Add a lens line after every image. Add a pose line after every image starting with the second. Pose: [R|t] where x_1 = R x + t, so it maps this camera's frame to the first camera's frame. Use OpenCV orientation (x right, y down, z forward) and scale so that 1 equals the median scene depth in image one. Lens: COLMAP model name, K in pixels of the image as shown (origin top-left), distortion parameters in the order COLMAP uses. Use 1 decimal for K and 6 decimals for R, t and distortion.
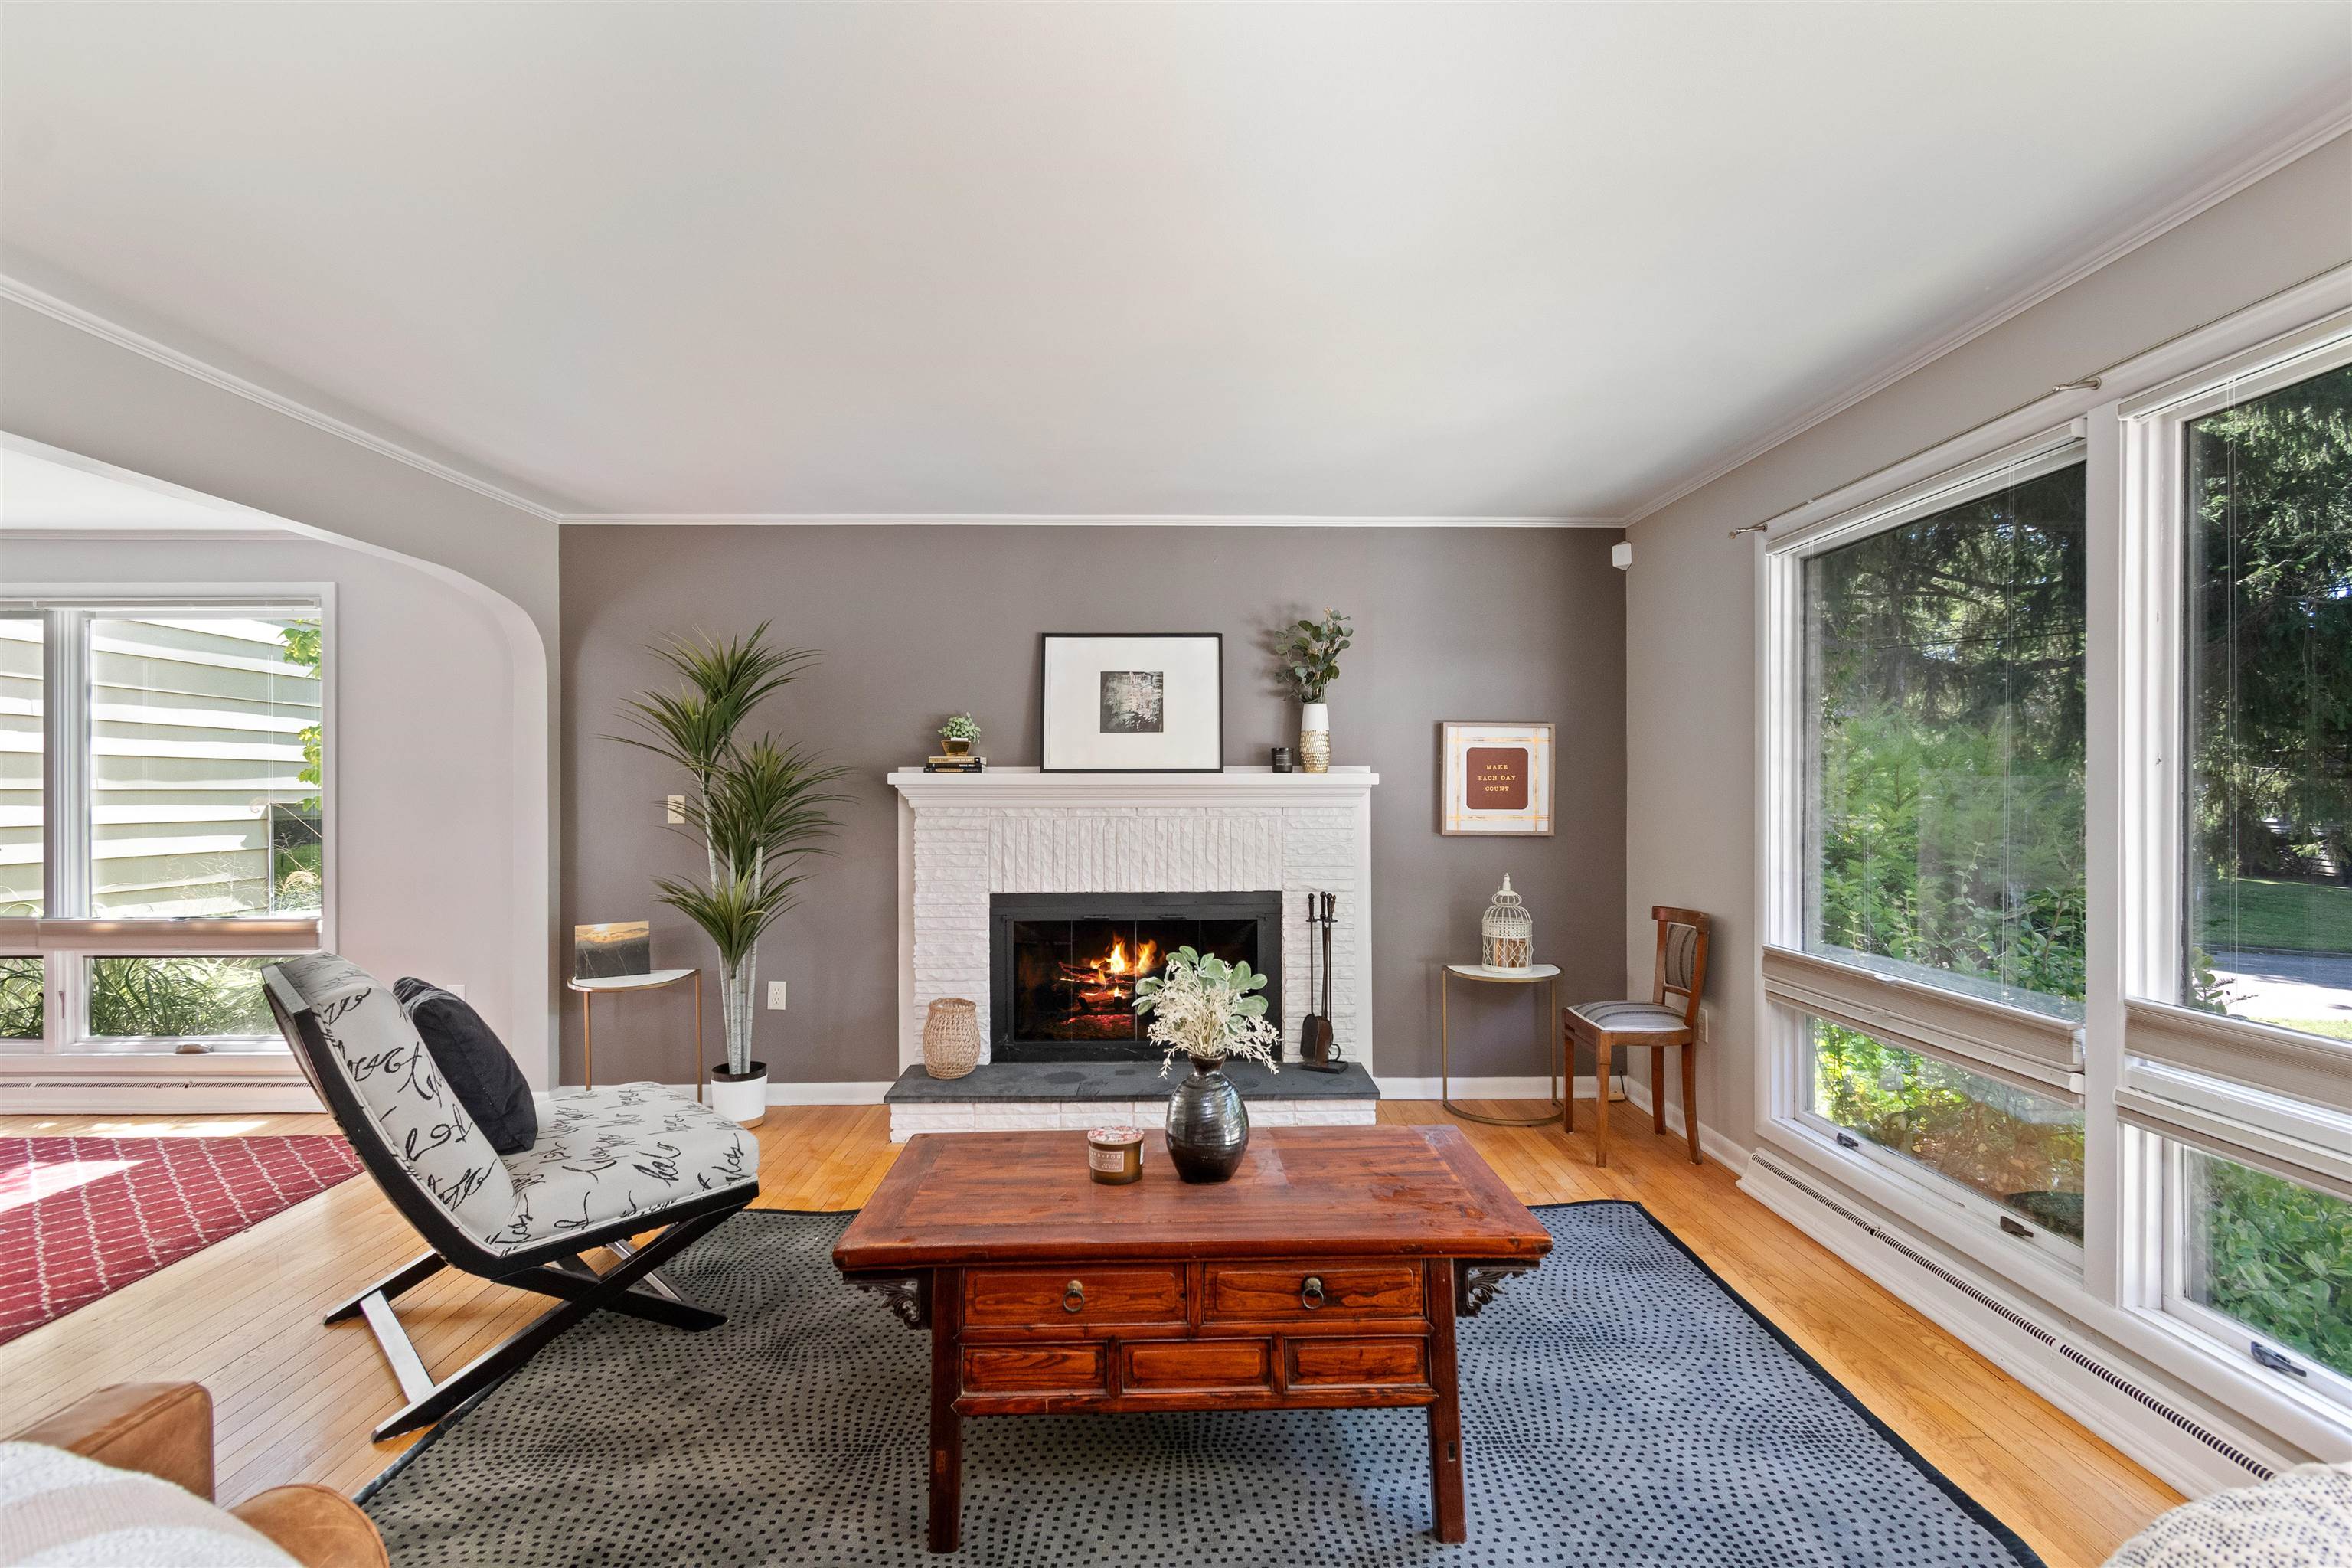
lens RADIAL K [[1160.4, 0, 1176.2], [0, 1160.4, 787.4], [0, 0, 1]] dist [0.003748, -0.005235]
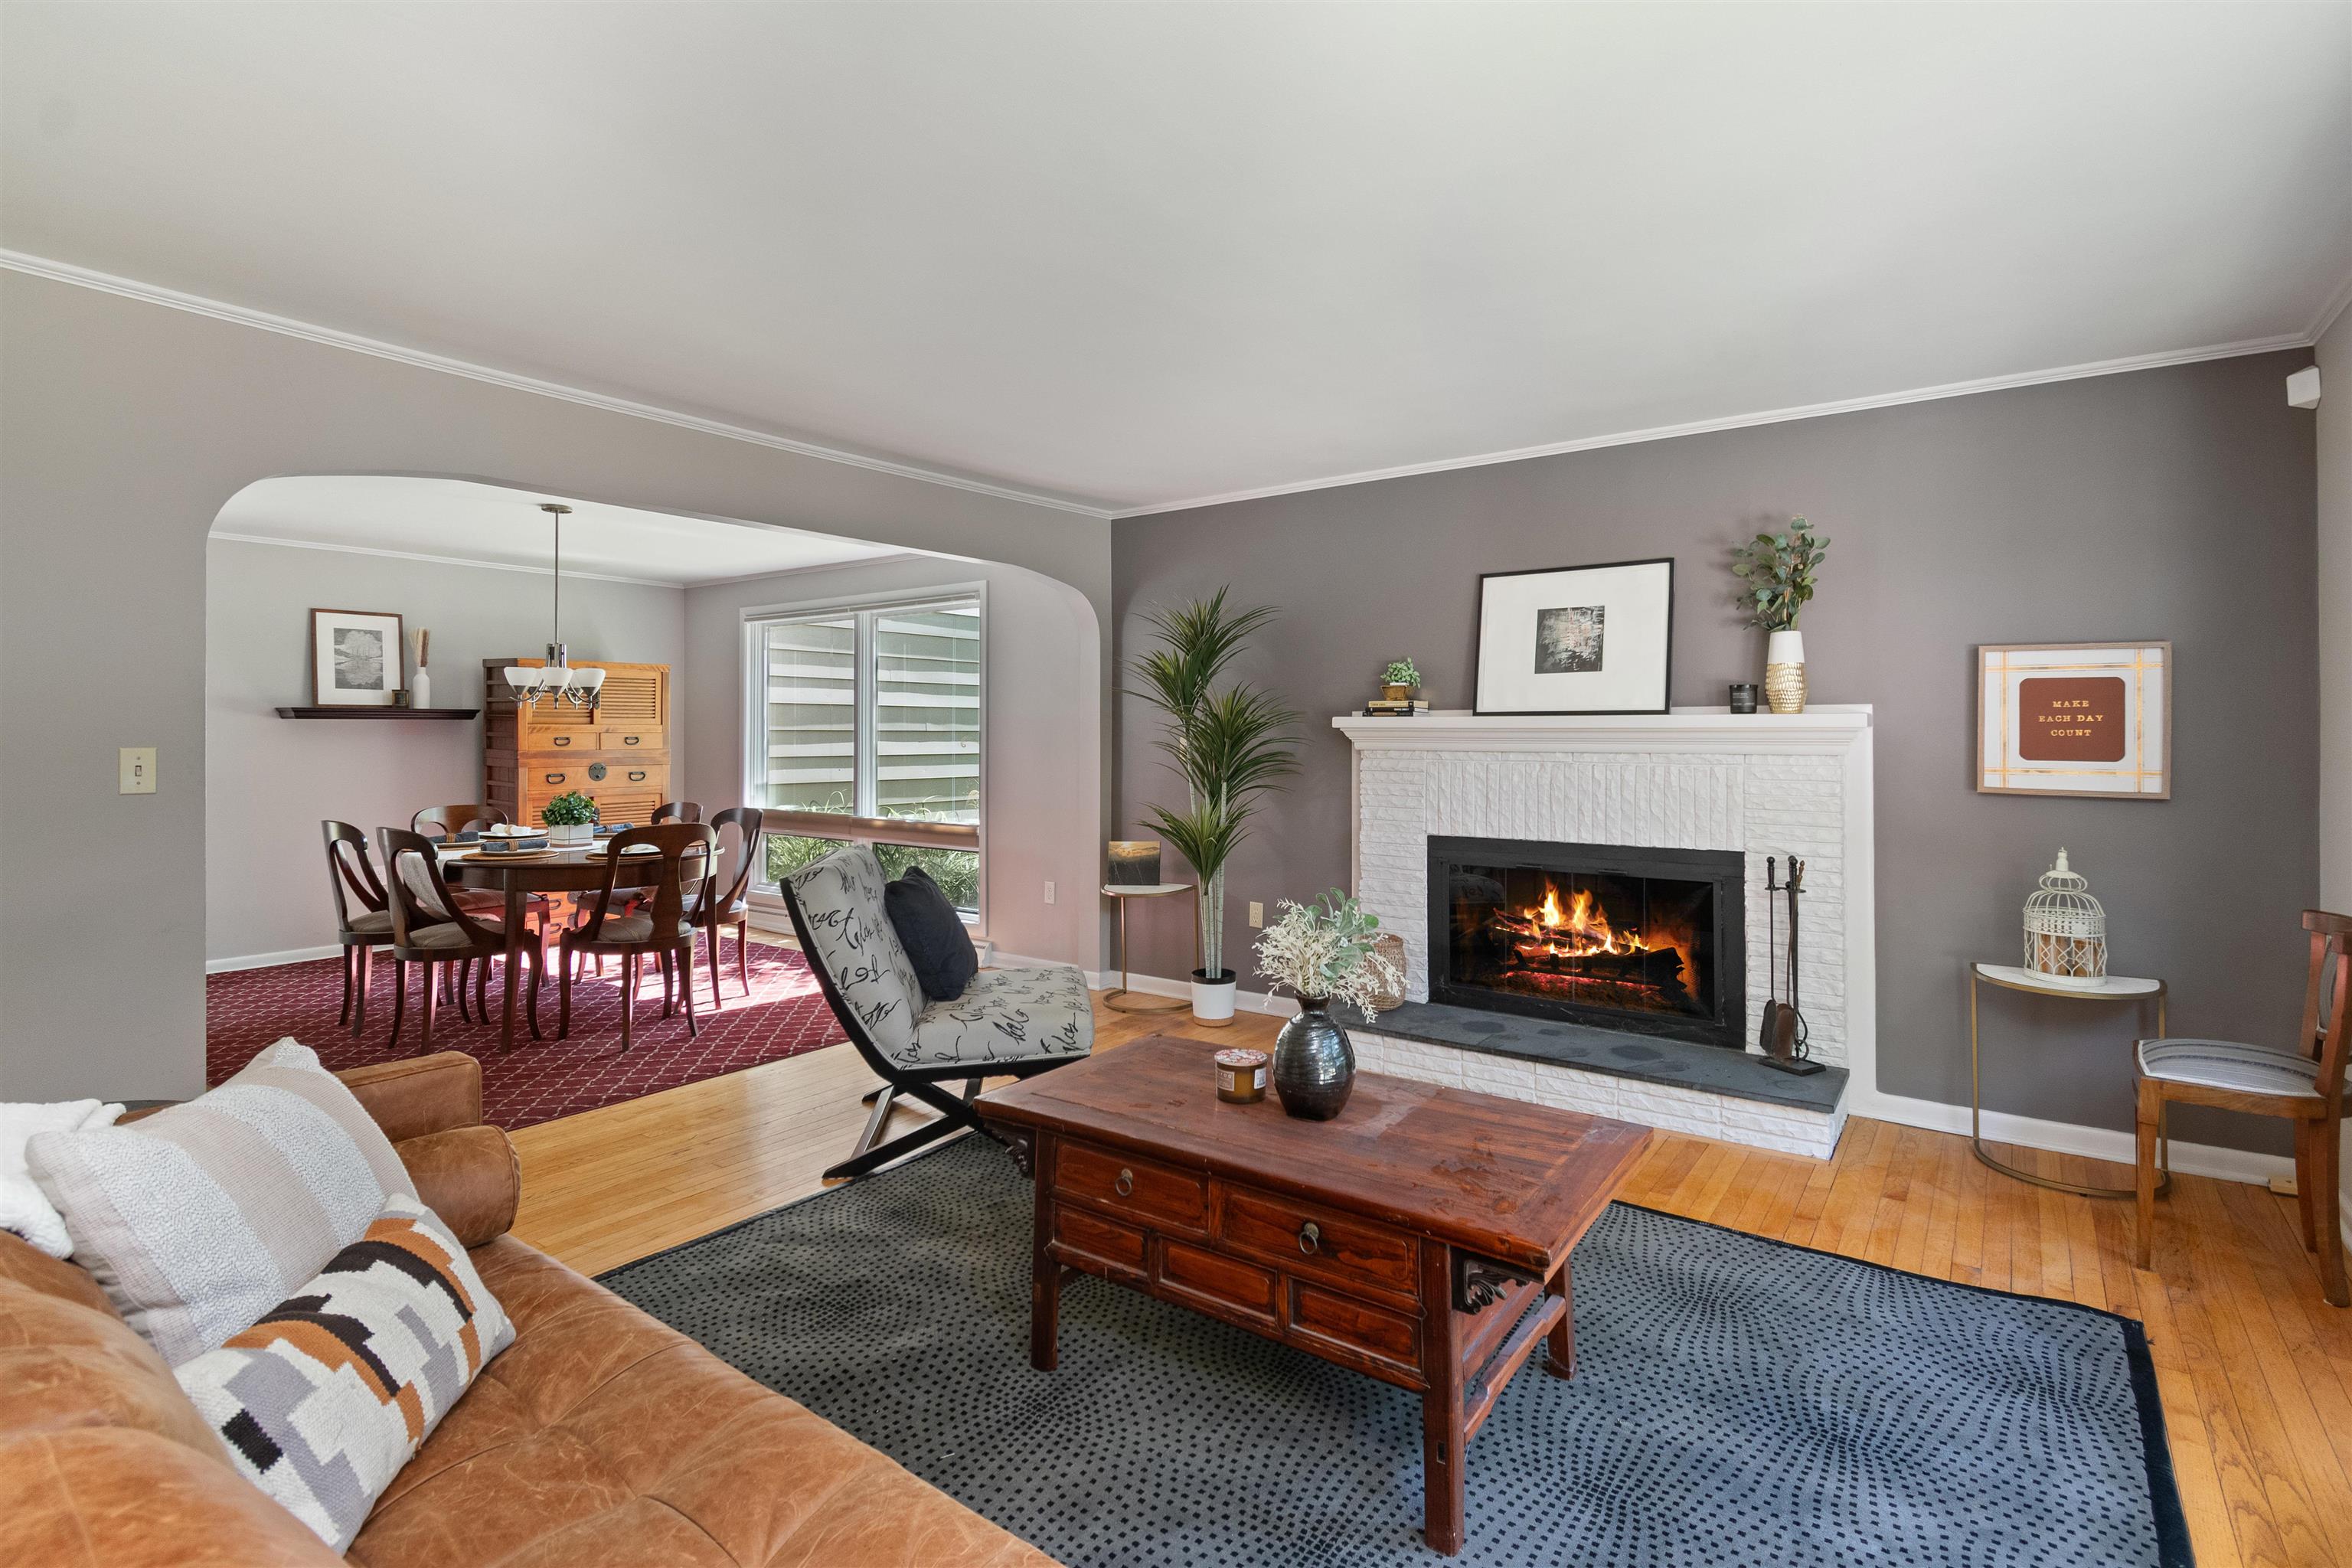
lens RADIAL K [[1160.4, 0, 1163.2], [0, 1160.4, 720.7], [0, 0, 1]] dist [0.003748, -0.005235]
pose [[0.779692, -0.004442, -0.626147, 0.299370], [0.000026, 0.999975, -0.007062, -0.001652], [0.626163, 0.005489, 0.779673, 0.064091]]
